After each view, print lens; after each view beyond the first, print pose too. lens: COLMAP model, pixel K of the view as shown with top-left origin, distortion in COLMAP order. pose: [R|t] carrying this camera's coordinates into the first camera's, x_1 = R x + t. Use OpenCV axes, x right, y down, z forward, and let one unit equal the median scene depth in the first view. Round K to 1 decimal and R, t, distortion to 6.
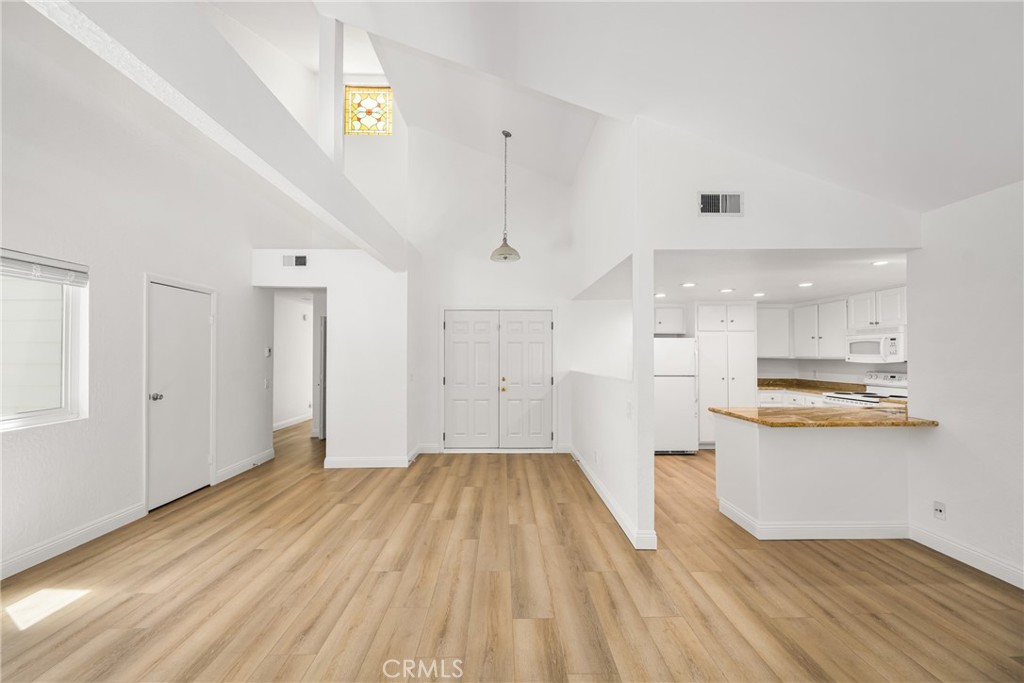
lens RADIAL K [[413.2, 0, 507.8], [0, 413.2, 348.6], [0, 0, 1]] dist [0.000651, -0.000511]
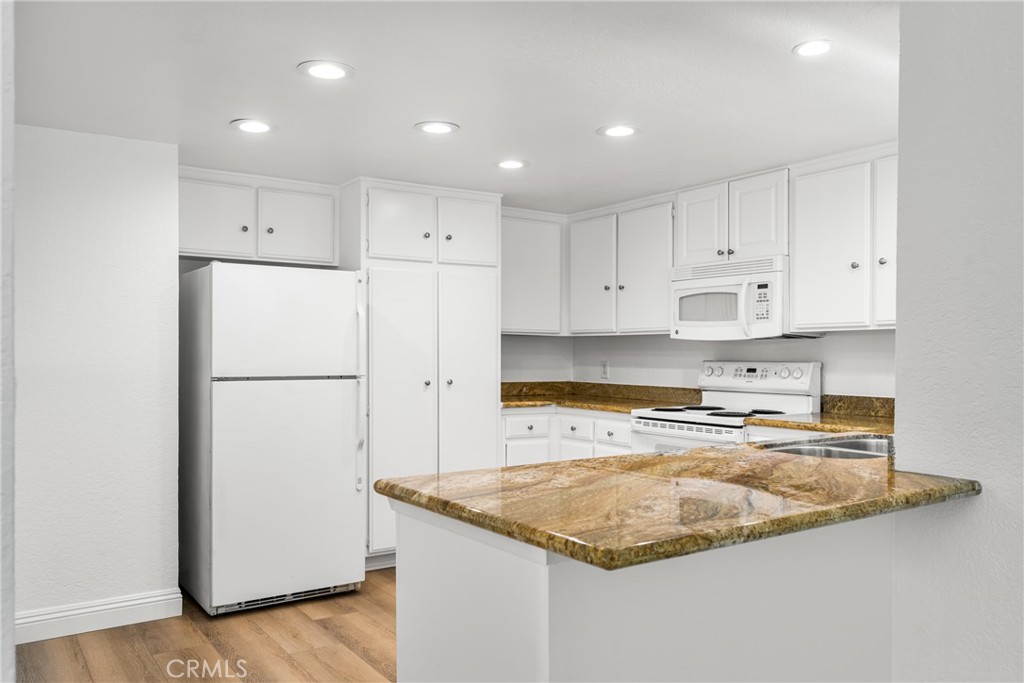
lens RADIAL K [[799.7, 0, 518.6], [0, 799.7, 353.0], [0, 0, 1]] dist [0.002110, -0.002473]
pose [[0.830505, 0.000999, 0.557011, 0.211639], [-0.011730, 0.999808, 0.015696, 0.038288], [-0.556888, -0.019570, 0.830357, 0.399987]]
